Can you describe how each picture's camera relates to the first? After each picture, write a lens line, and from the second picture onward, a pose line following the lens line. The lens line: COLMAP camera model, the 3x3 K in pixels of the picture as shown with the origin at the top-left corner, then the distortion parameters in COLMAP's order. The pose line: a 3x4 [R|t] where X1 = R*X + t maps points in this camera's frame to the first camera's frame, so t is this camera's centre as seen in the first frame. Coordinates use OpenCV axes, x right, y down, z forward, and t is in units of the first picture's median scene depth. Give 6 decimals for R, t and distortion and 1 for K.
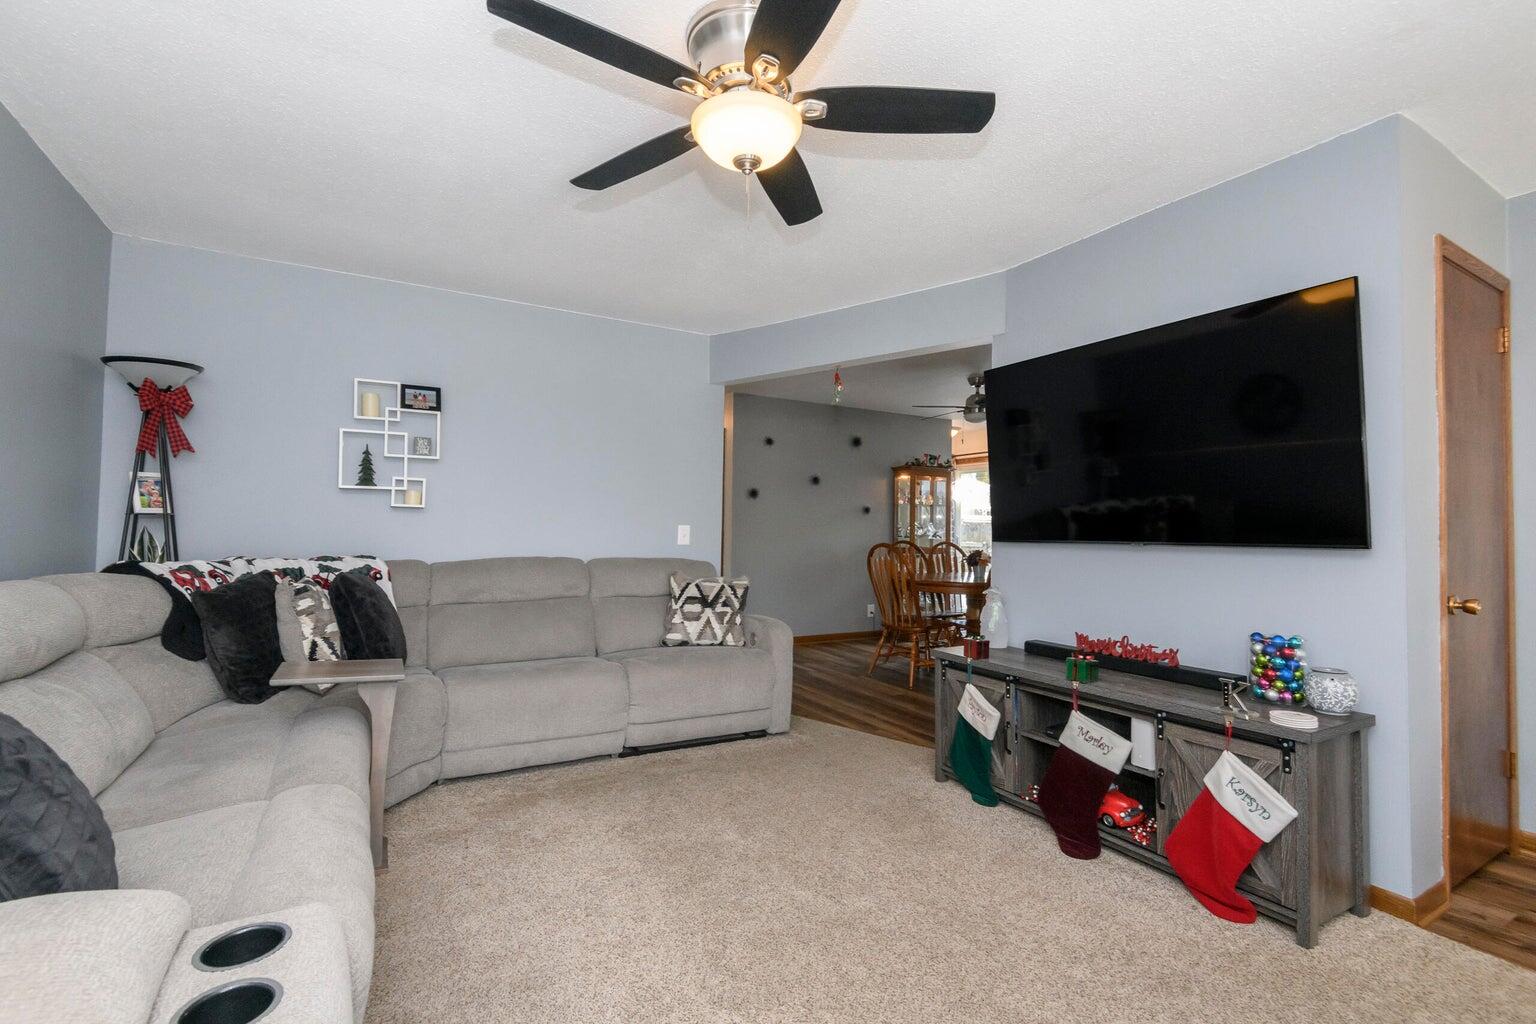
lens RADIAL K [[695.6, 0, 765.6], [0, 695.6, 509.8], [0, 0, 1]] dist [0.024312, -0.015726]
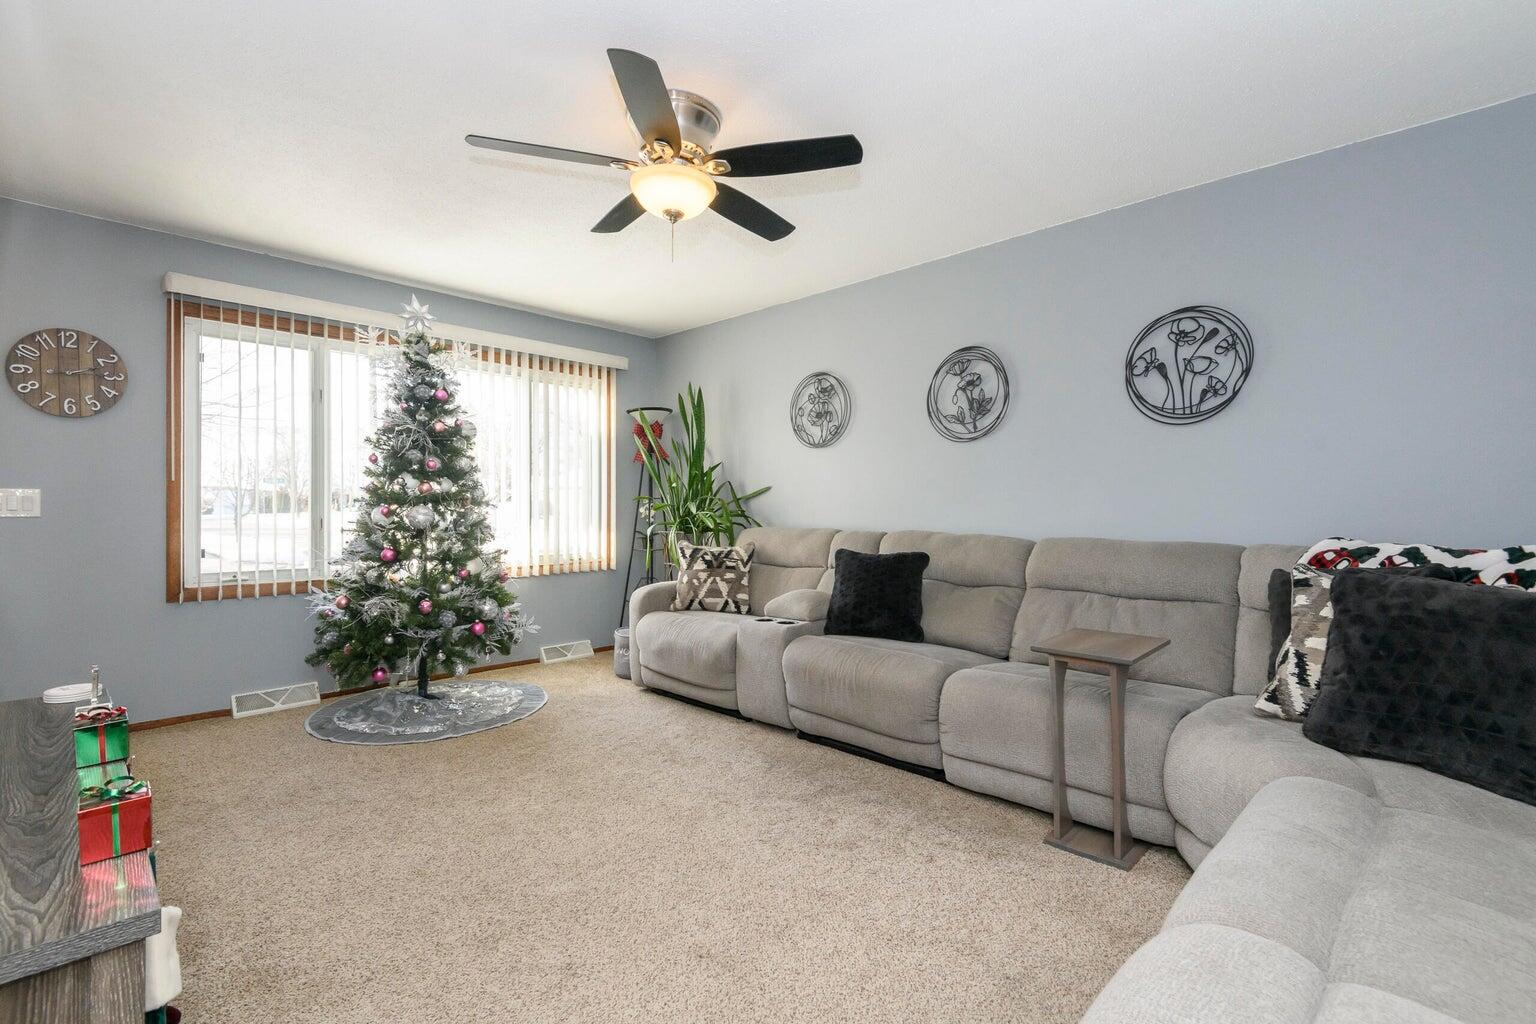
lens RADIAL K [[695.6, 0, 765.6], [0, 695.6, 509.8], [0, 0, 1]] dist [0.024312, -0.015726]
pose [[-0.966066, -0.014955, -0.257861, 0.063475], [-0.008261, 0.999601, -0.027022, 0.042598], [0.258162, -0.023975, -0.965804, 1.089778]]
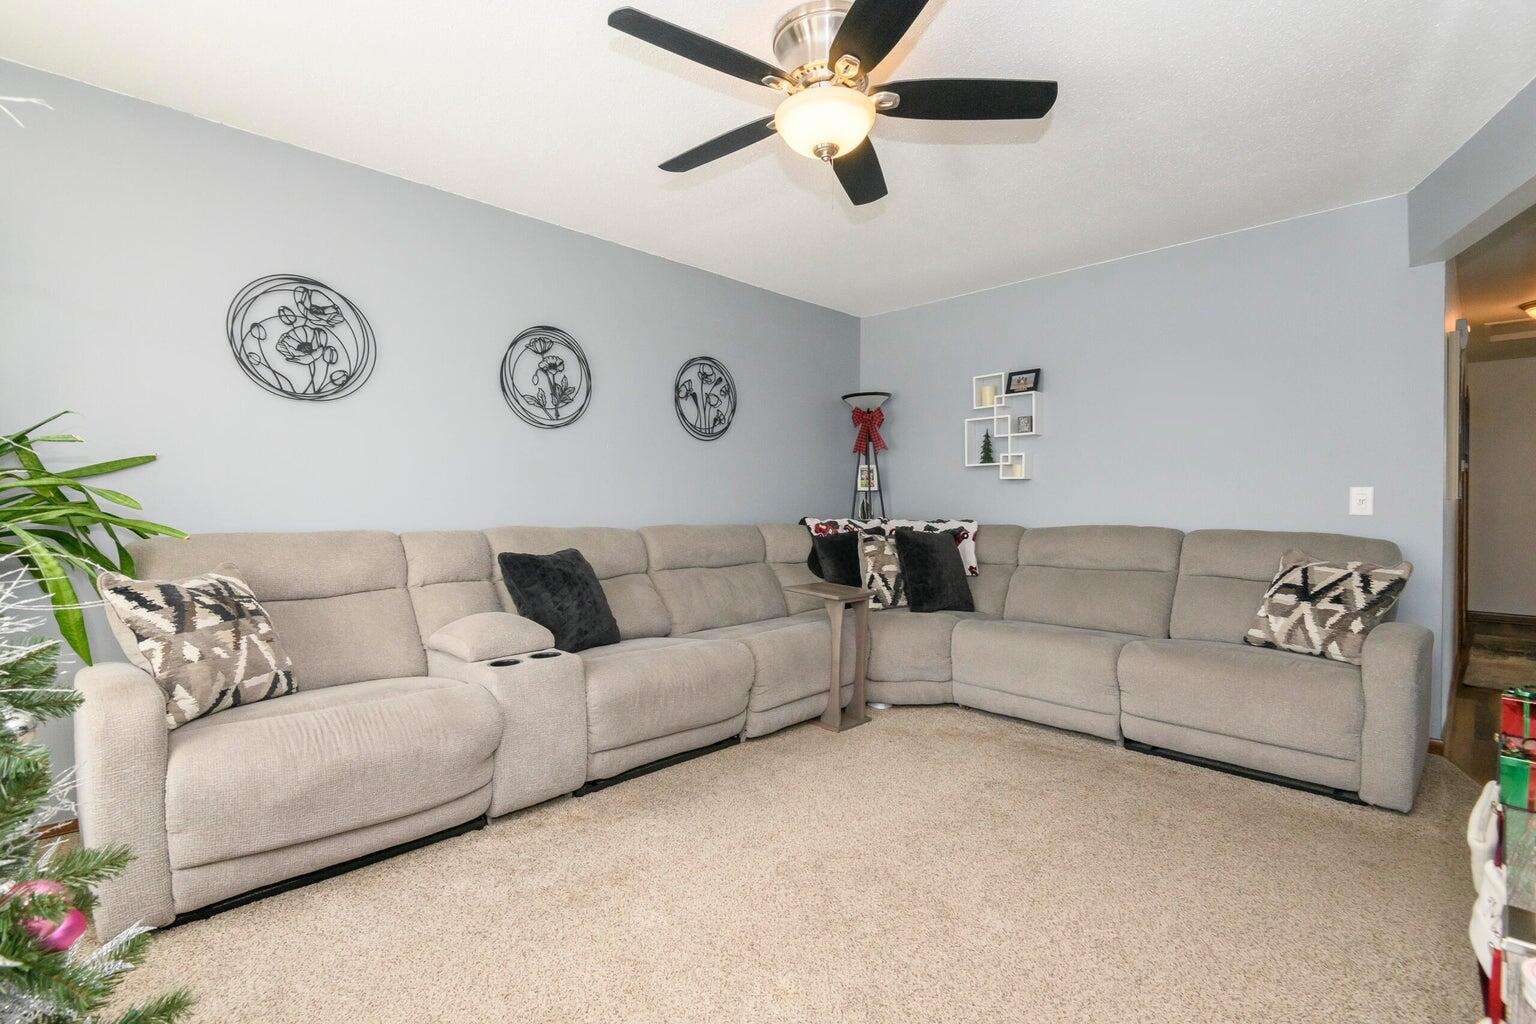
lens RADIAL K [[715.1, 0, 758.0], [0, 715.1, 508.3], [0, 0, 1]] dist [0.012311, -0.000203]
pose [[0.248914, -0.008402, -0.968489, 0.493490], [0.027920, 0.999609, -0.001497, 0.032010], [0.968123, -0.026668, 0.249051, 0.283667]]
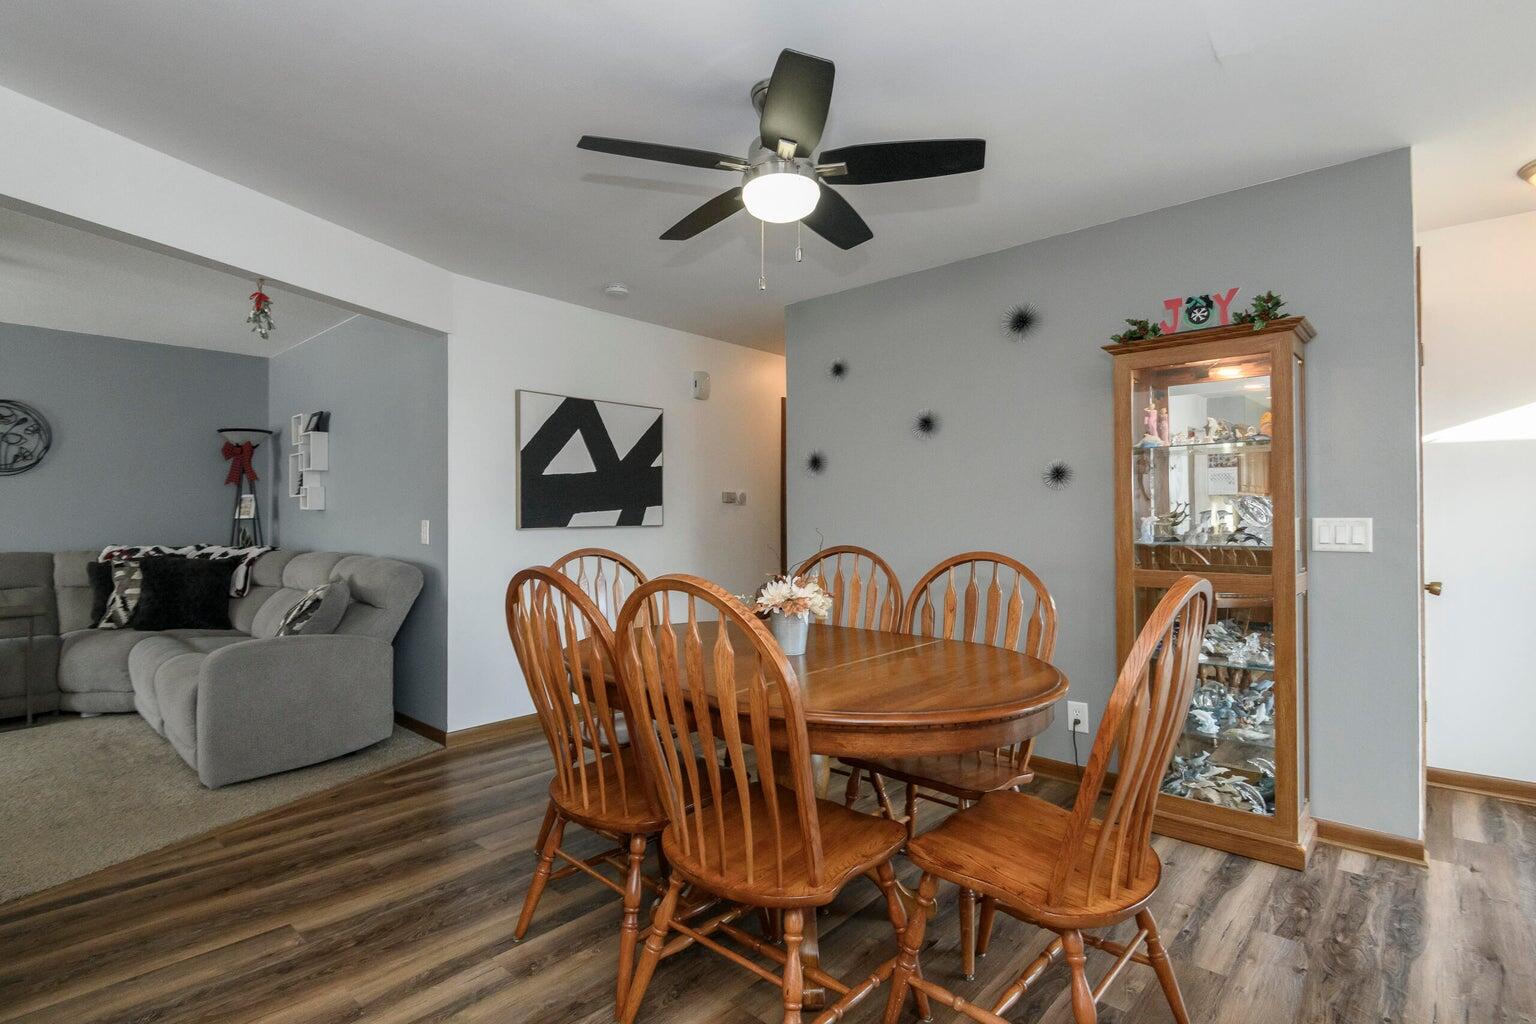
lens RADIAL K [[750.7, 0, 768.5], [0, 750.7, 505.3], [0, 0, 1]] dist [-0.003890, -0.001536]
pose [[0.300824, -0.032141, -0.953138, 0.985650], [0.032080, 0.999207, -0.023569, 0.045002], [0.953140, -0.023486, 0.301617, 1.313372]]
